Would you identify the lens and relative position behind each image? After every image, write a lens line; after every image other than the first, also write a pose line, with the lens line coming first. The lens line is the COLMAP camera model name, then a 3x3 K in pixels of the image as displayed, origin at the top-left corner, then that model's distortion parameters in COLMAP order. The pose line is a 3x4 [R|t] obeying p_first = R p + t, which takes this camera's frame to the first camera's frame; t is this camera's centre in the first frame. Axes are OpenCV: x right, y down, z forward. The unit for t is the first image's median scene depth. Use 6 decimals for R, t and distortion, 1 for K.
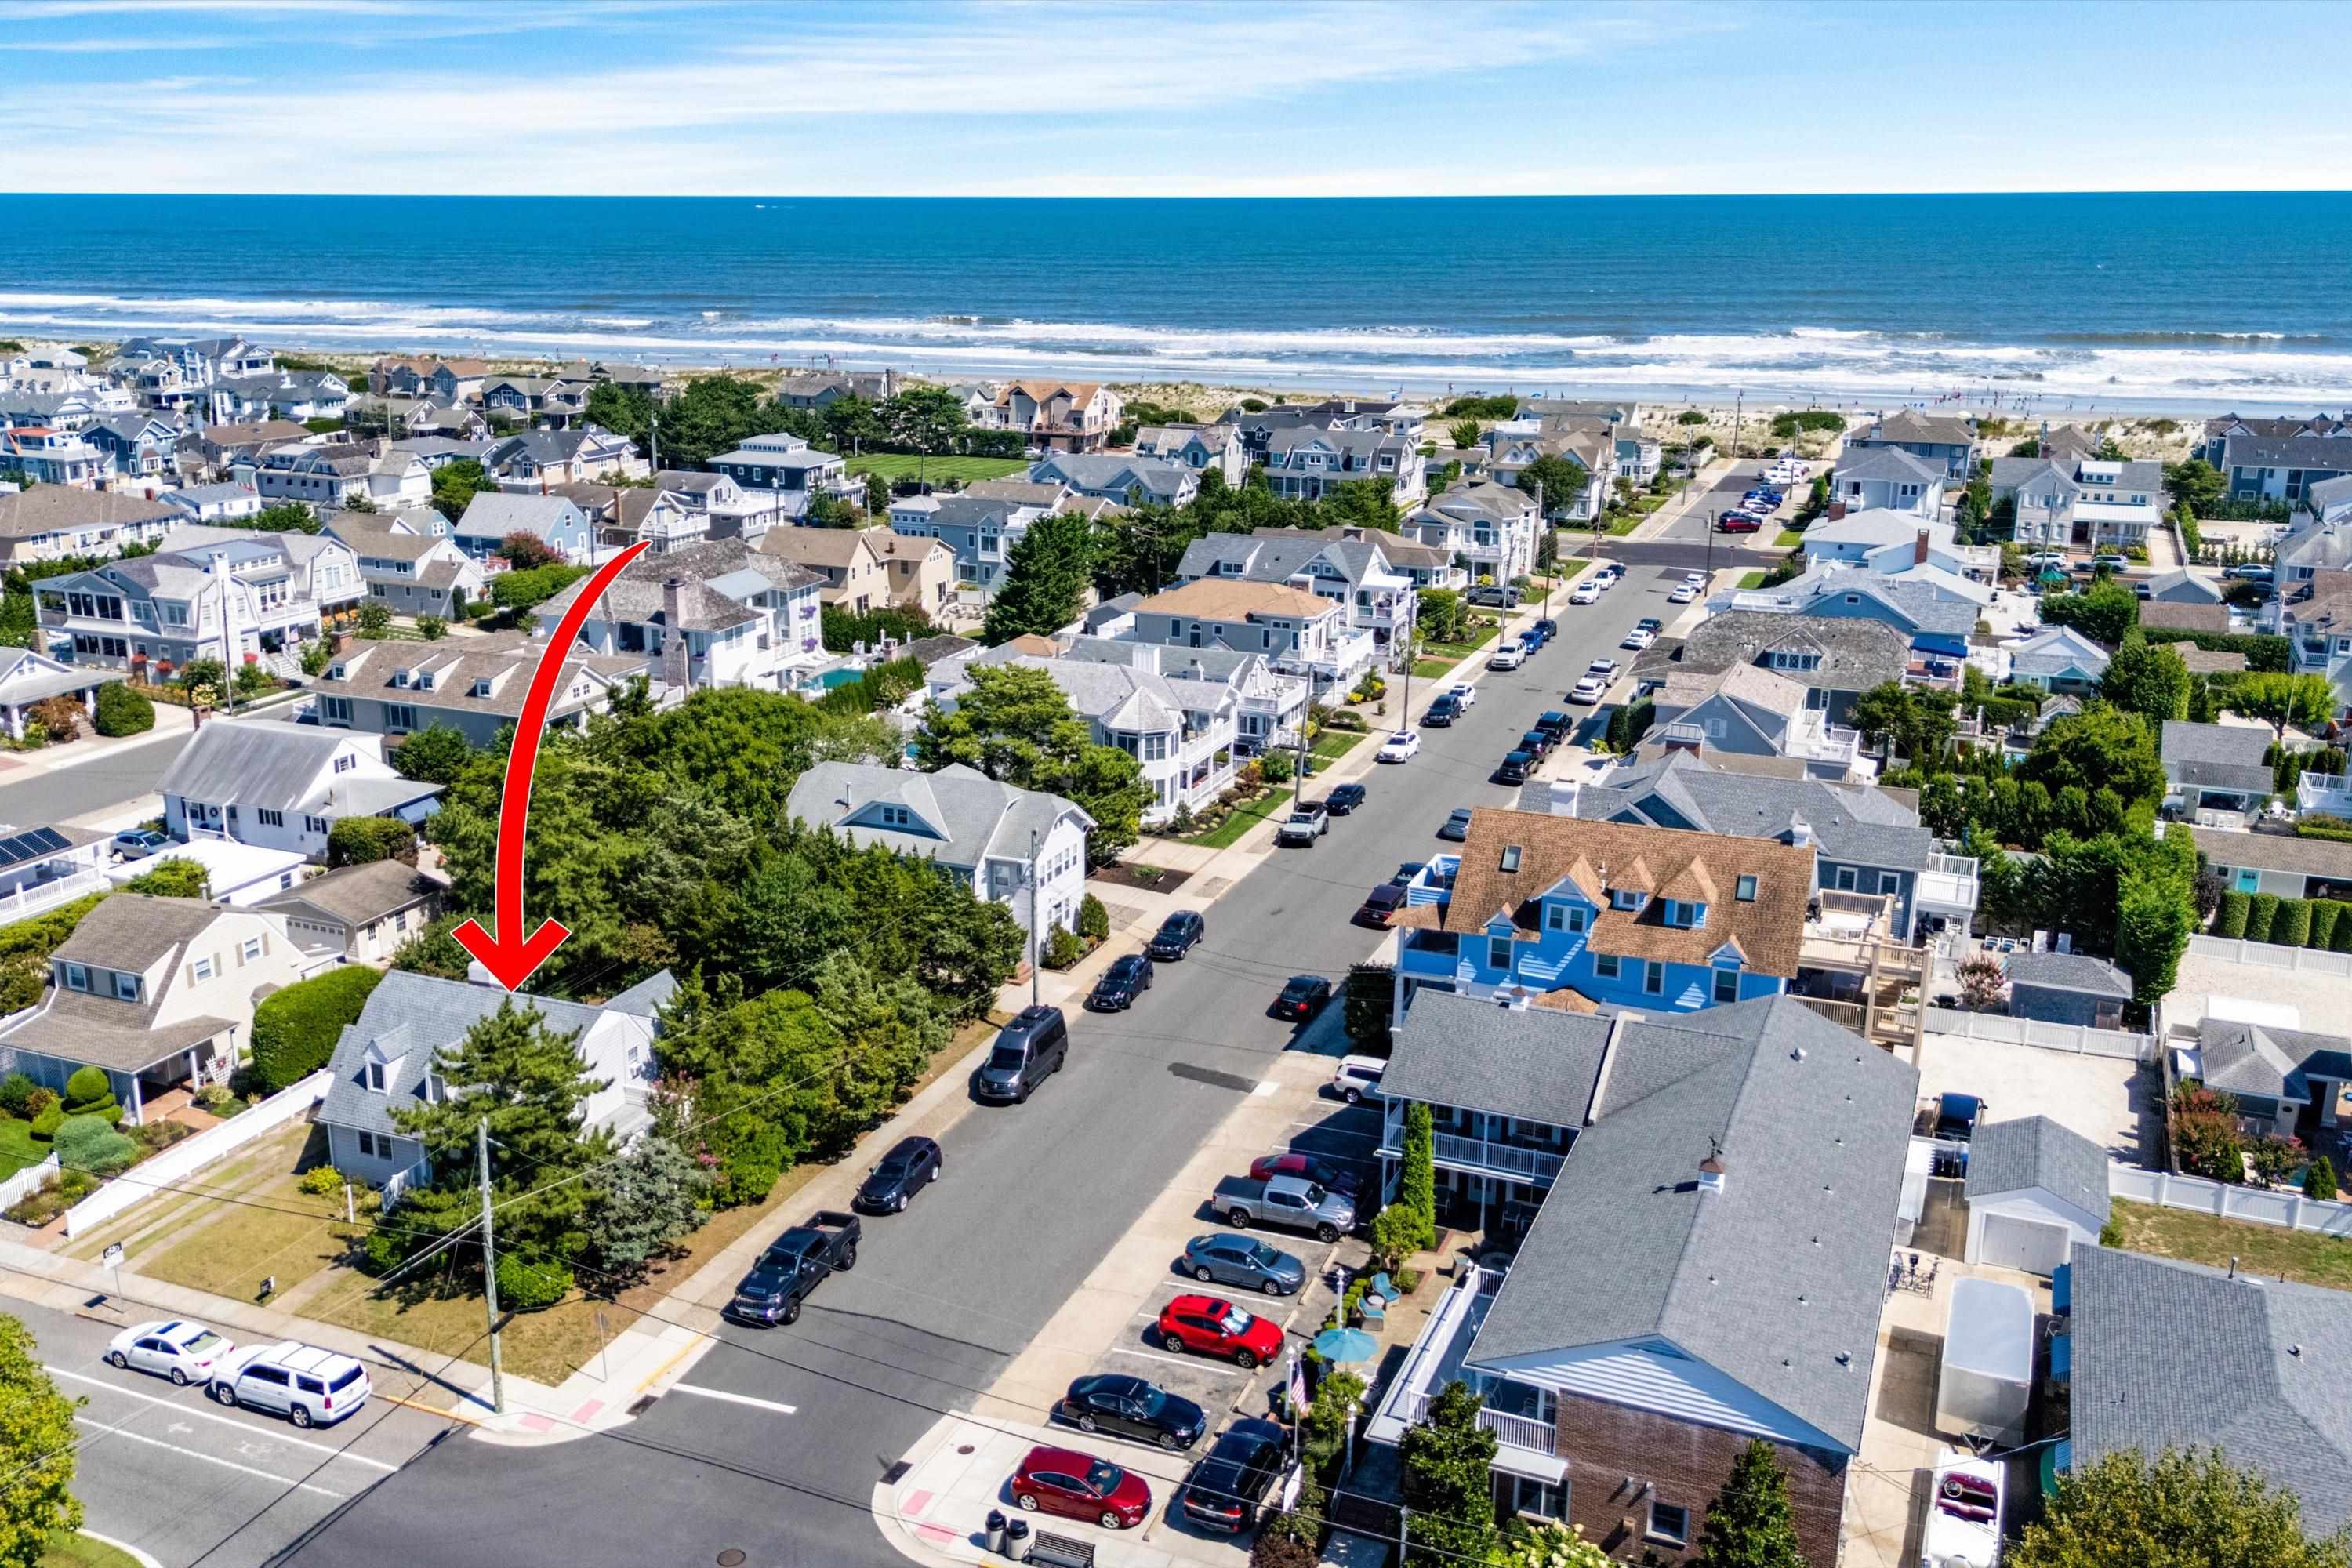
lens RADIAL K [[2043.9, 0, 1169.0], [0, 2043.9, 698.8], [0, 0, 1]] dist [0.119090, -0.230484]
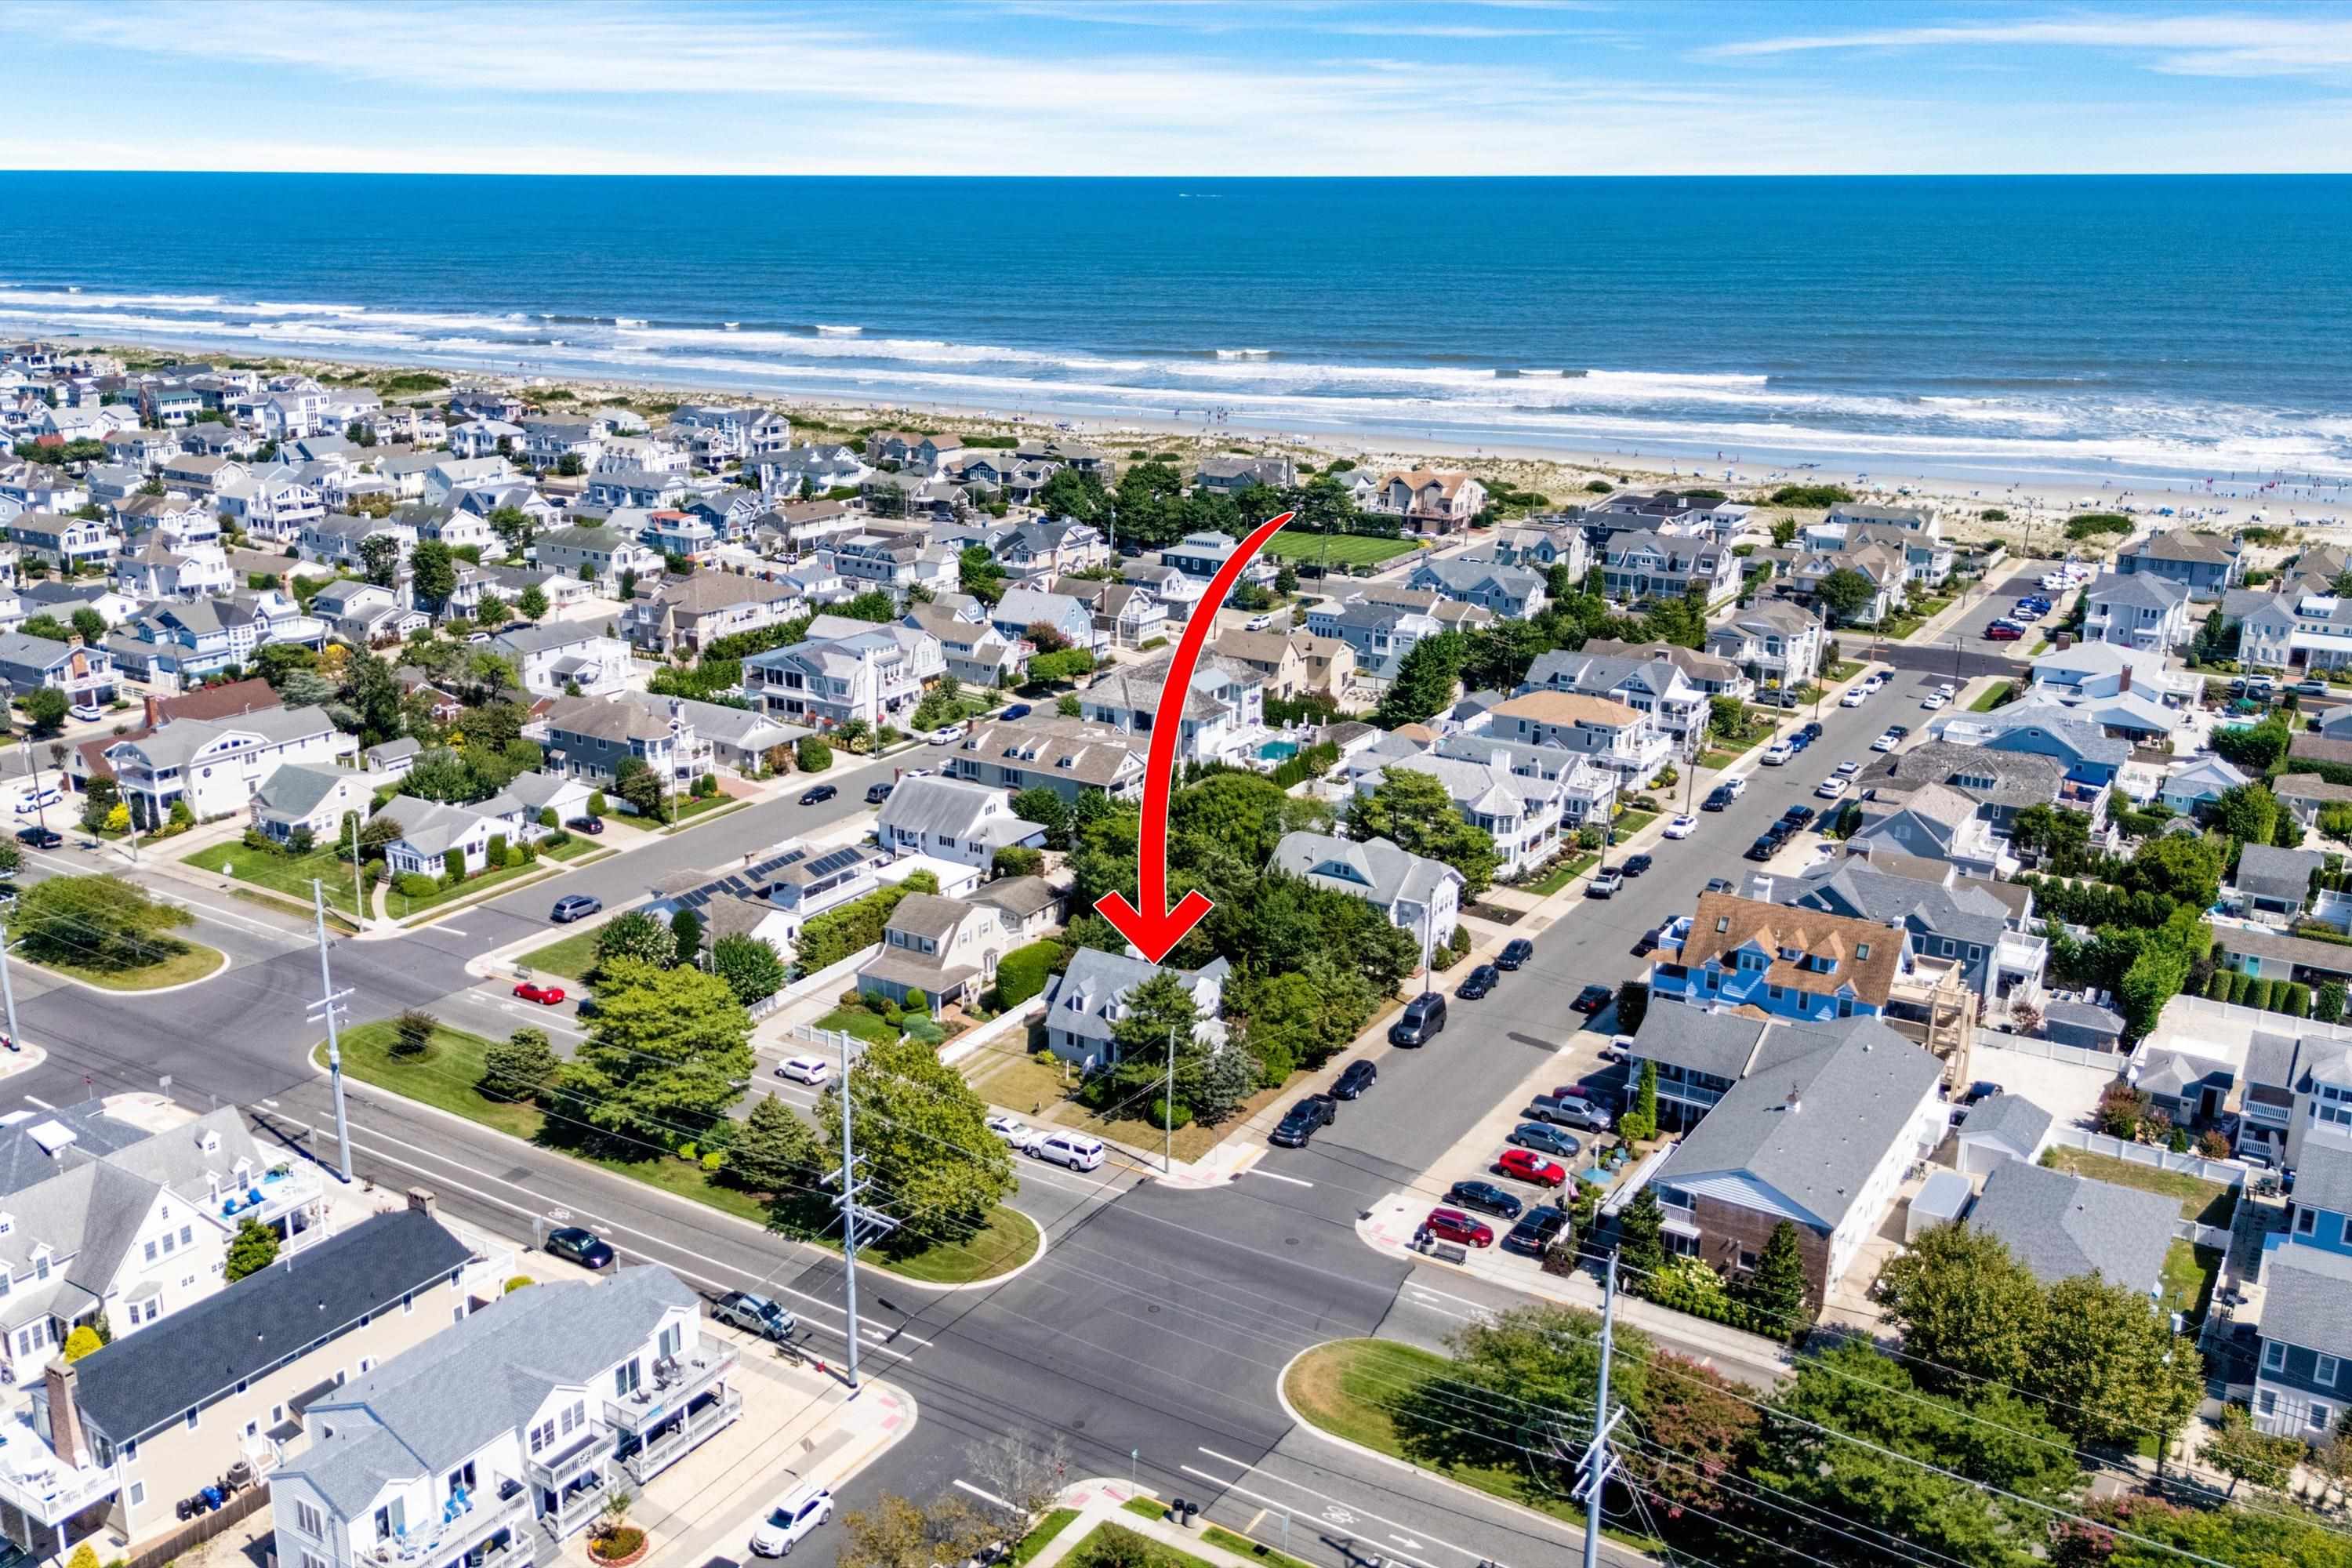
lens RADIAL K [[2013.3, 0, 1166.6], [0, 2013.3, 778.0], [0, 0, 1]] dist [0.069930, -0.088080]
pose [[0.985145, 0.050460, -0.164145, -0.011013], [-0.043022, 0.997893, 0.048558, -0.075605], [0.166249, -0.040775, 0.985240, -0.514932]]
